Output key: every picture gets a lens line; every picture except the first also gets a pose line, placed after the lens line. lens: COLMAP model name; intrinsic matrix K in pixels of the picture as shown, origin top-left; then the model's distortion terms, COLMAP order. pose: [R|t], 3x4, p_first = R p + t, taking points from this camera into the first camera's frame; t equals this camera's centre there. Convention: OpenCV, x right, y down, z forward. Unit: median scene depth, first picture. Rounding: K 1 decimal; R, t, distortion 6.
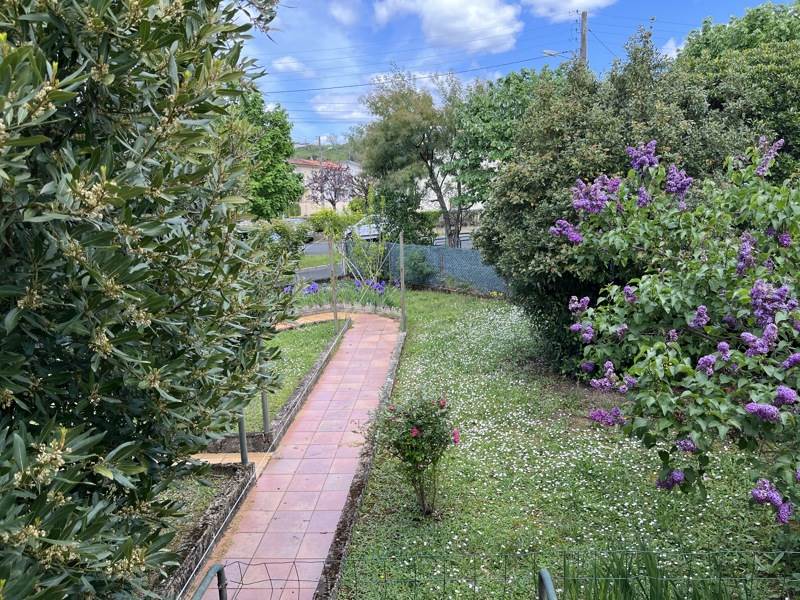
lens RADIAL K [[607.4, 0, 396.4], [0, 607.4, 299.4], [0, 0, 1]] dist [0.036134, -0.007098]
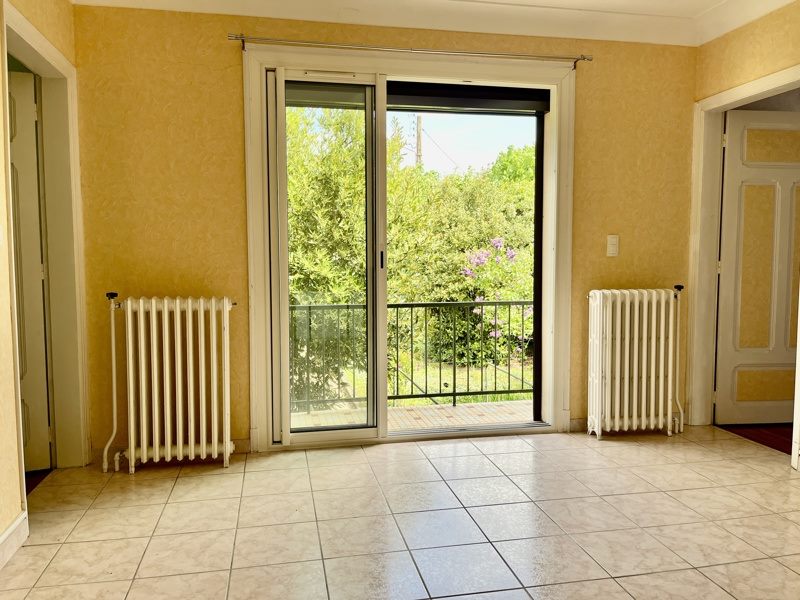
lens RADIAL K [[607.4, 0, 400.8], [0, 607.4, 298.1], [0, 0, 1]] dist [0.036134, -0.007098]
pose [[0.958884, 0.016401, 0.283323, -0.380848], [0.012492, 0.994922, -0.099872, 0.134683], [-0.283523, 0.099305, 0.953810, -0.701174]]
